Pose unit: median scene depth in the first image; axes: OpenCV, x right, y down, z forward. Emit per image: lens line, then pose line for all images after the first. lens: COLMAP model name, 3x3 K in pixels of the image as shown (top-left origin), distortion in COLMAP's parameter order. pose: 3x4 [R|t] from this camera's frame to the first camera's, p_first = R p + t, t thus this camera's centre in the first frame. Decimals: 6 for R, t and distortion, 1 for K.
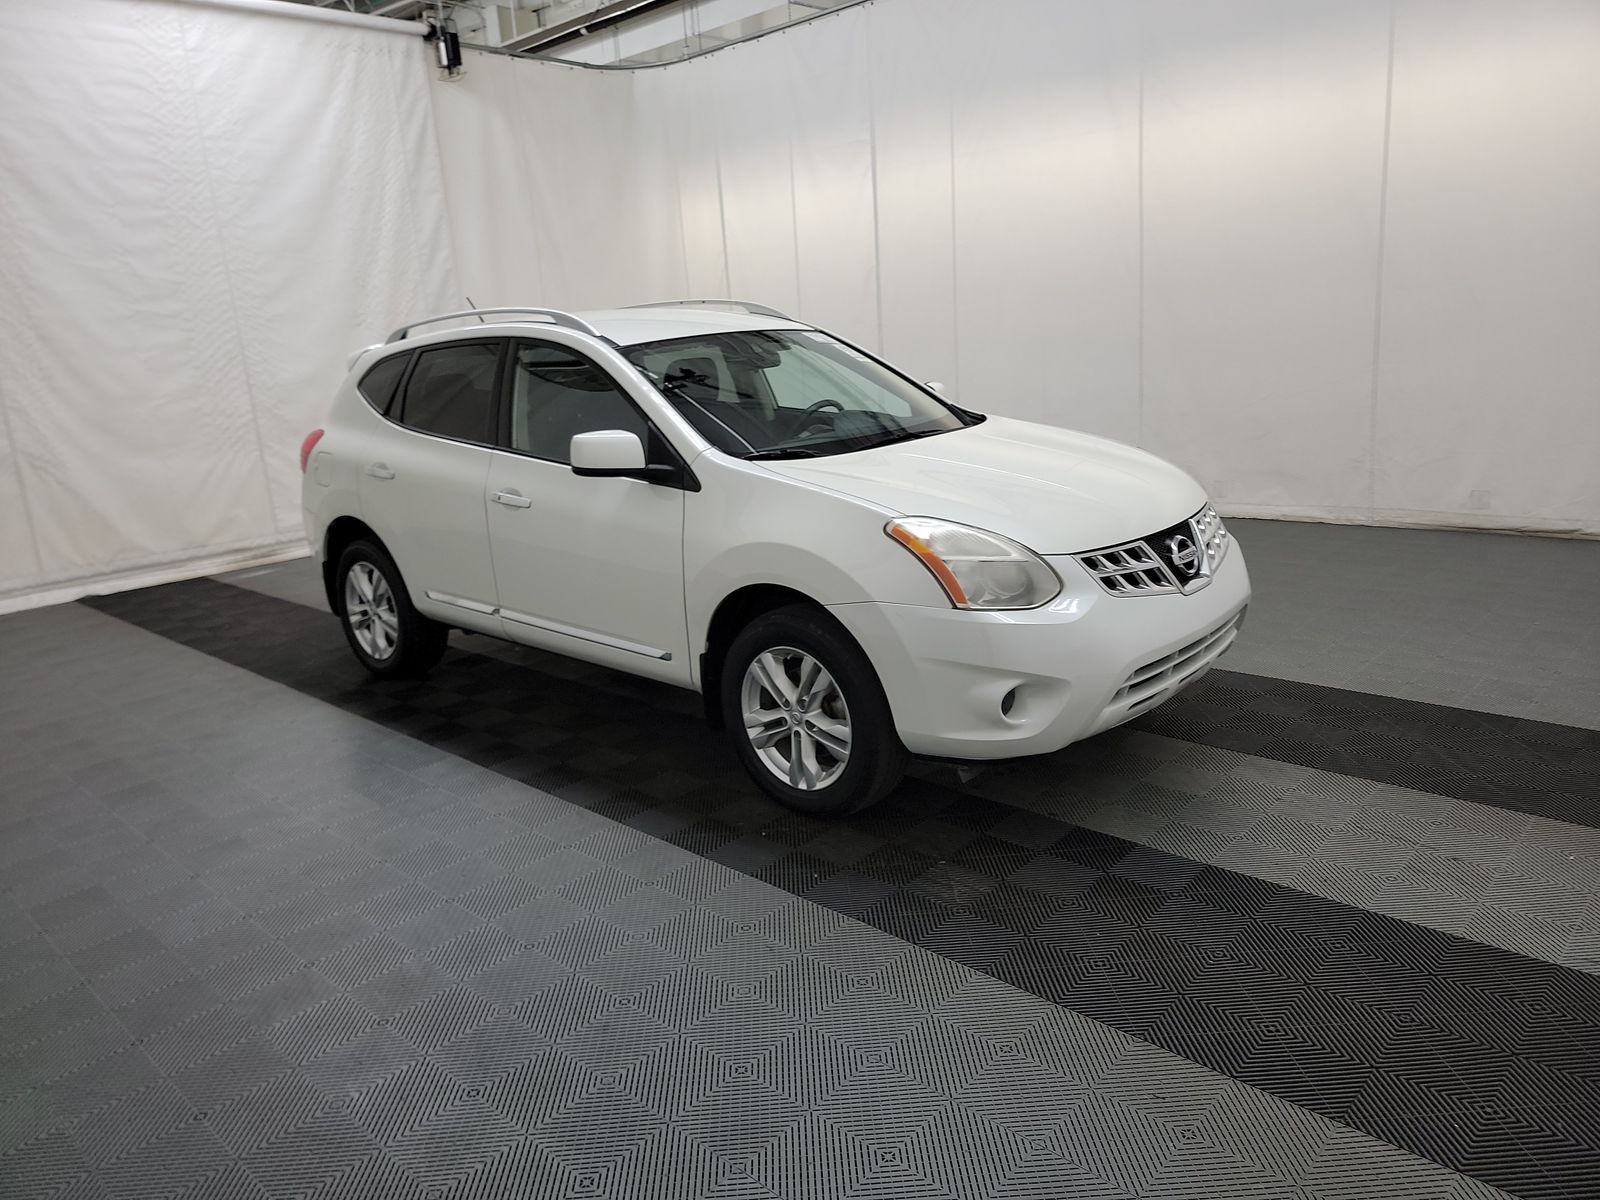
lens RADIAL K [[1136.2, 0, 810.2], [0, 1136.2, 574.8], [0, 0, 1]] dist [0.068727, -0.056662]
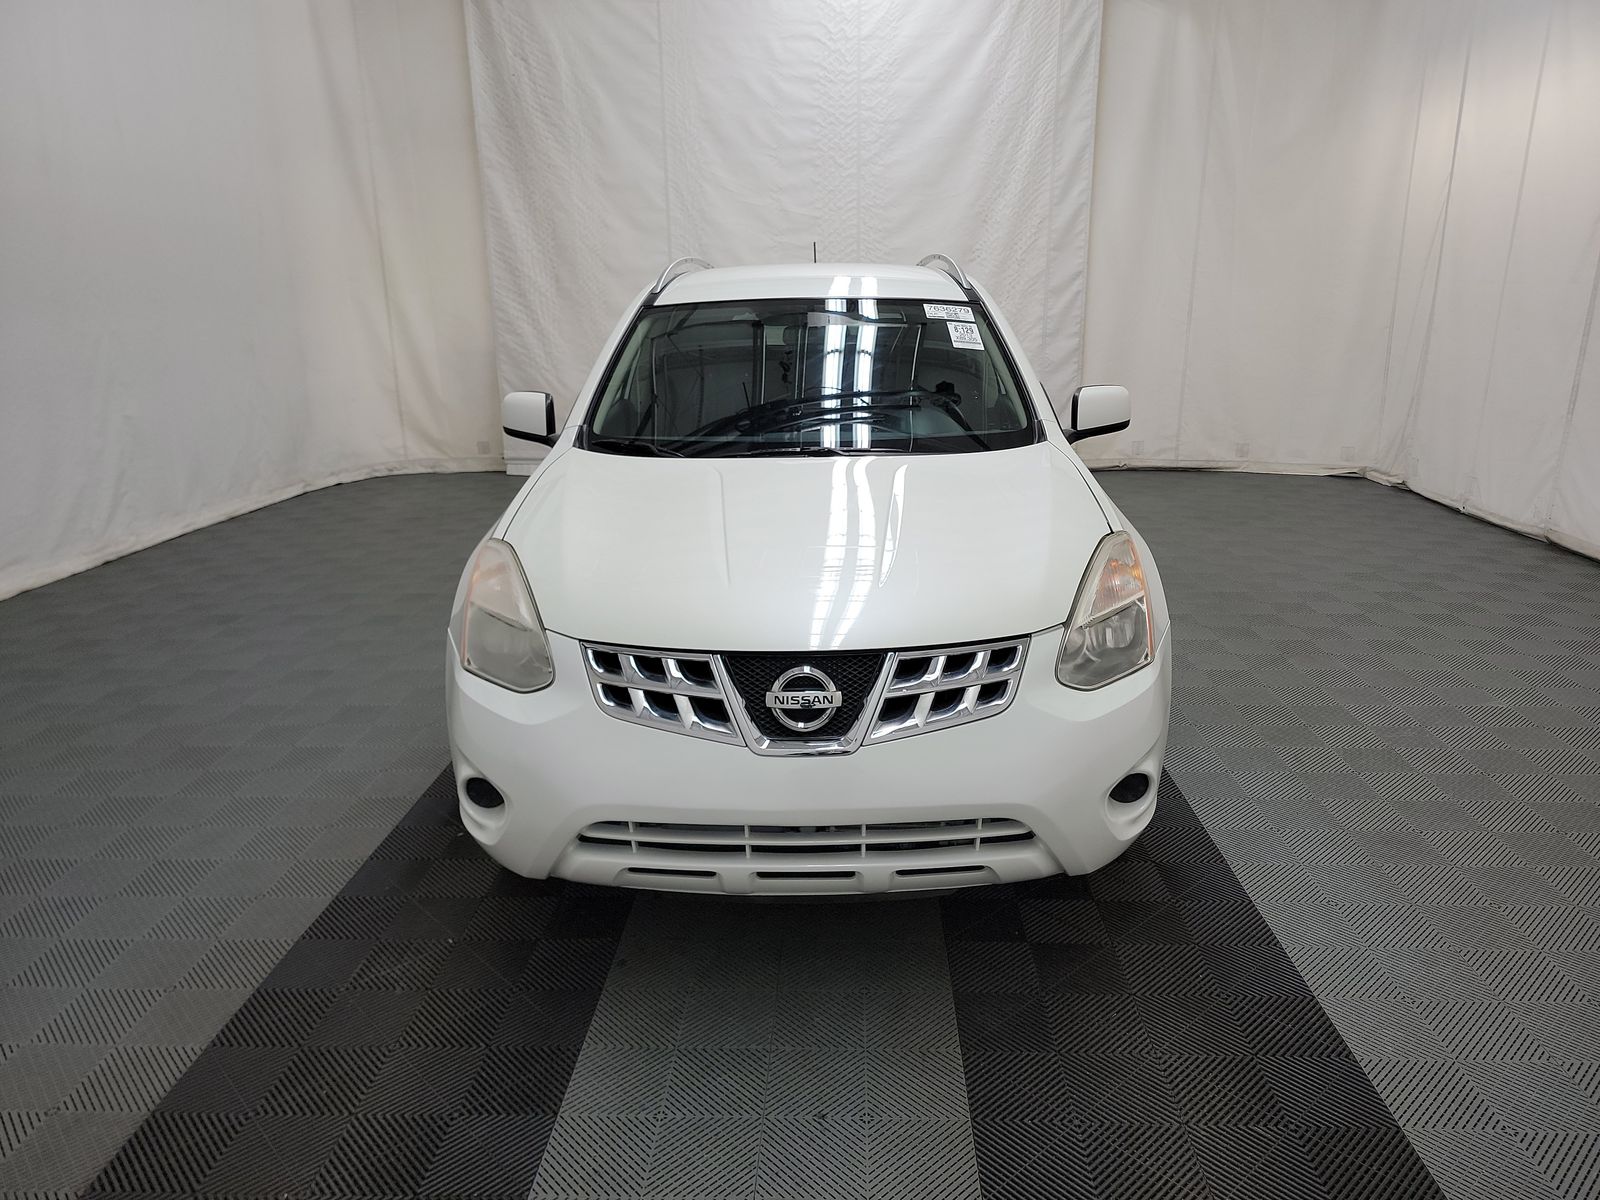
lens RADIAL K [[1136.2, 0, 822.5], [0, 1136.2, 597.9], [0, 0, 1]] dist [0.068727, -0.056662]
pose [[0.652335, 0.260631, -0.711709, 0.353404], [-0.197514, 0.965028, 0.172361, -0.085426], [0.731742, 0.028135, 0.681000, 0.245048]]
